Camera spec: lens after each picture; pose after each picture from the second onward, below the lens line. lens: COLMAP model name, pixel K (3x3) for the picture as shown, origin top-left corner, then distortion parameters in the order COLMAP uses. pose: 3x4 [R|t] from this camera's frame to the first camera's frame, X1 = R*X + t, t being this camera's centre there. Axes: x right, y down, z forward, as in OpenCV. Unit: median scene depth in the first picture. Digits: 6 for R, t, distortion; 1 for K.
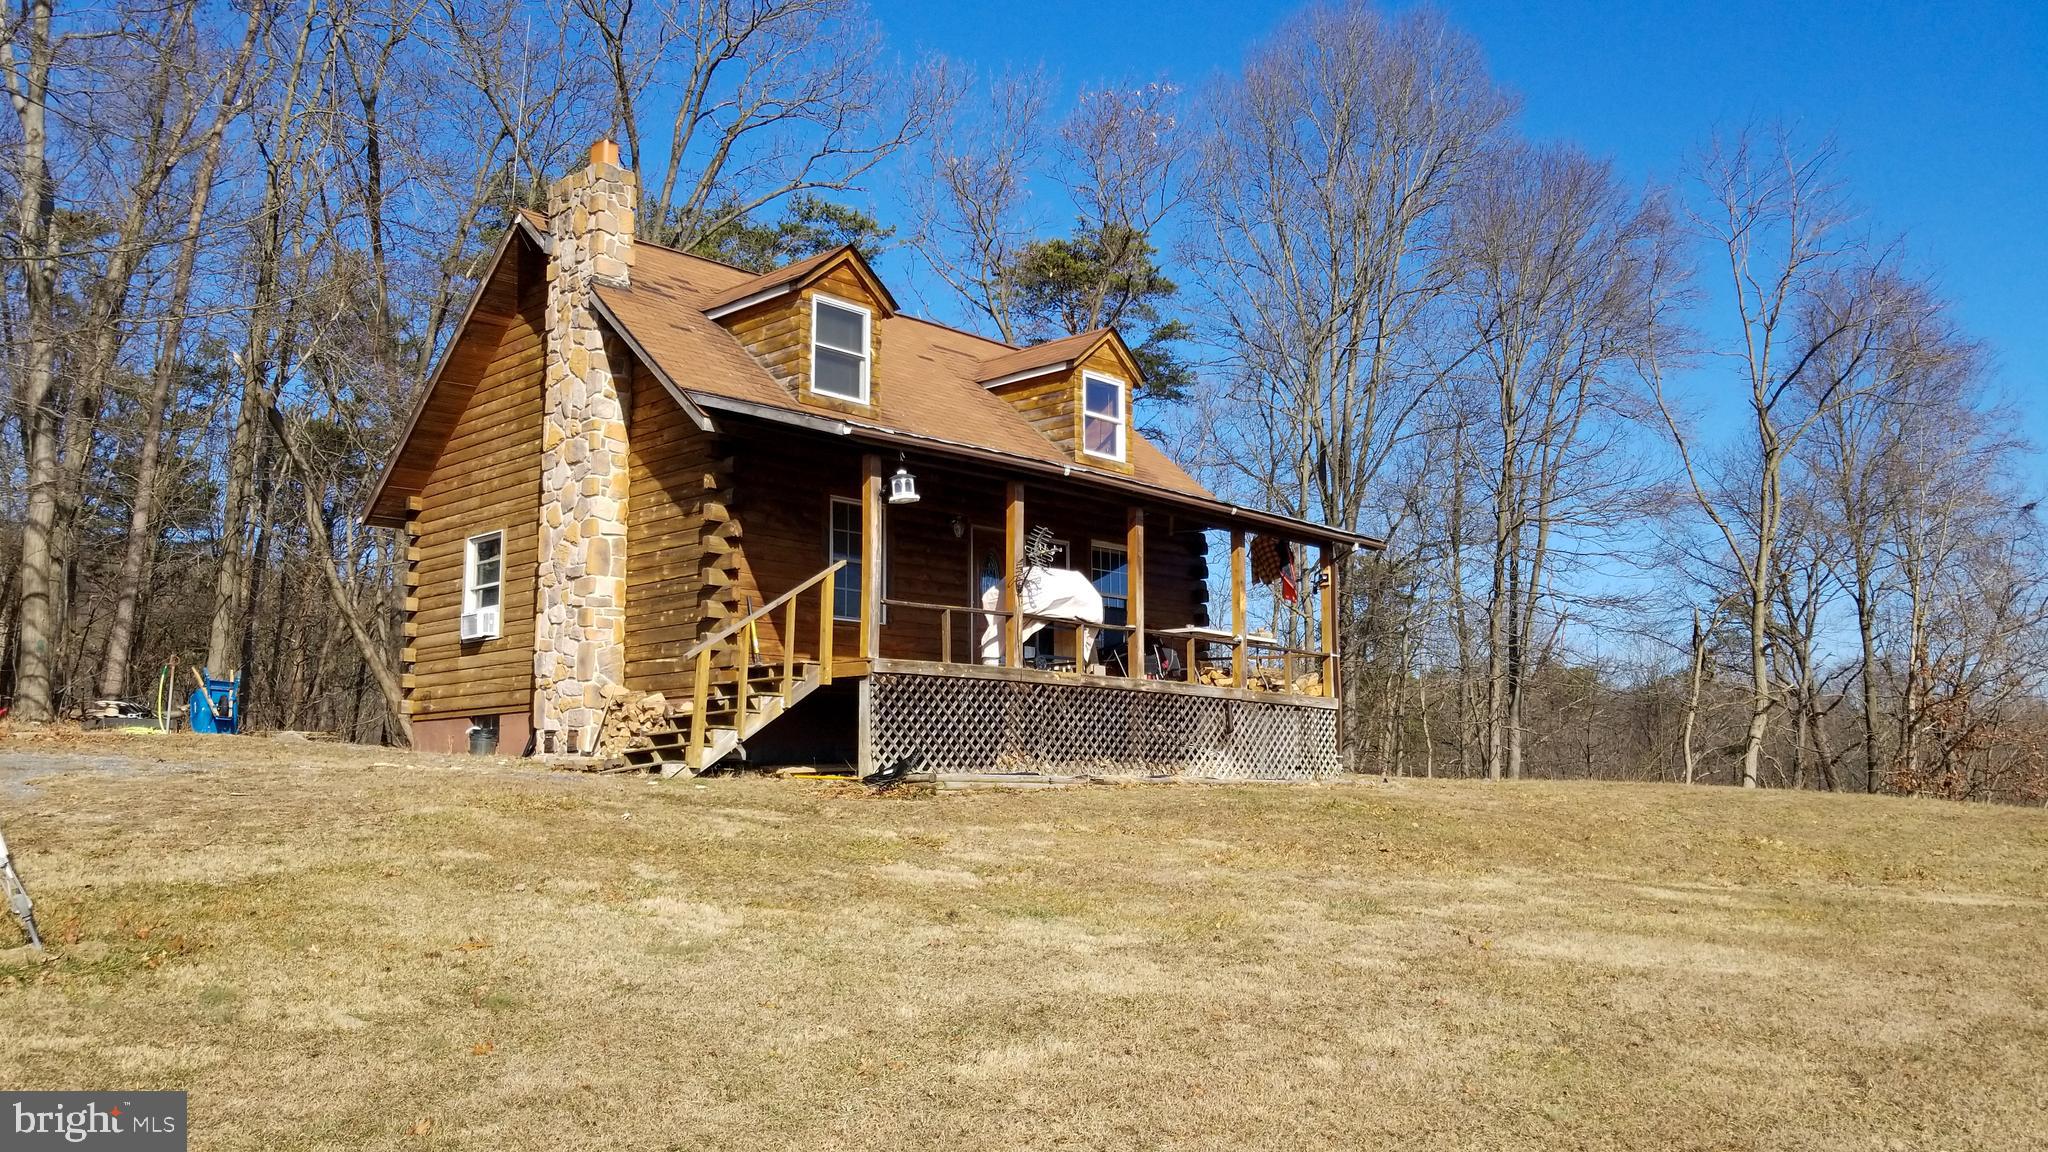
lens RADIAL K [[1619.4, 0, 1037.4], [0, 1619.4, 604.3], [0, 0, 1]] dist [0.002388, 0.000107]
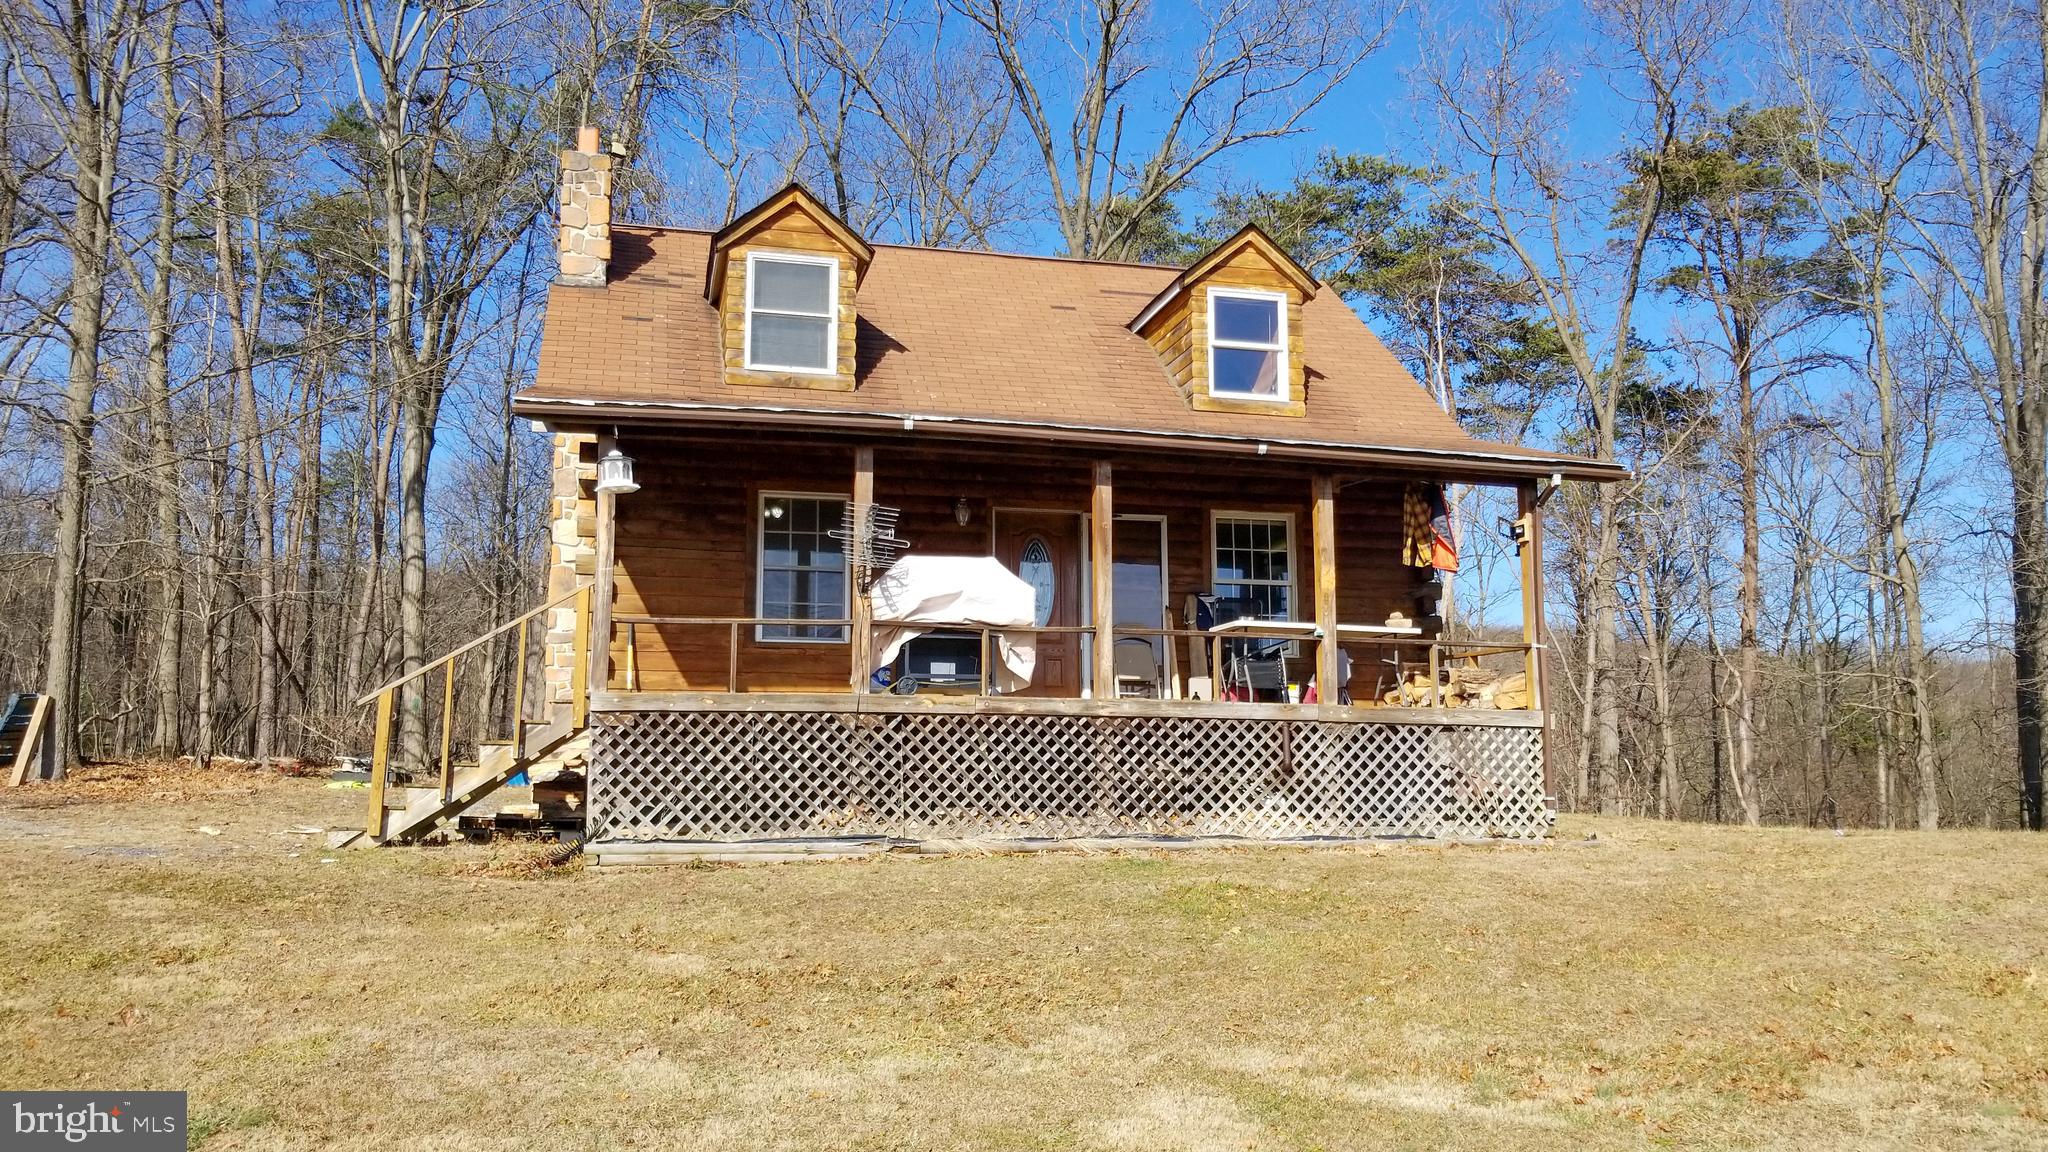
lens RADIAL K [[1619.4, 0, 1037.4], [0, 1619.4, 604.3], [0, 0, 1]] dist [0.002388, 0.000107]
pose [[0.845777, -0.072617, -0.528571, 0.414364], [0.067323, 0.997301, -0.029289, 0.023105], [0.529272, -0.010813, 0.848383, 0.373579]]
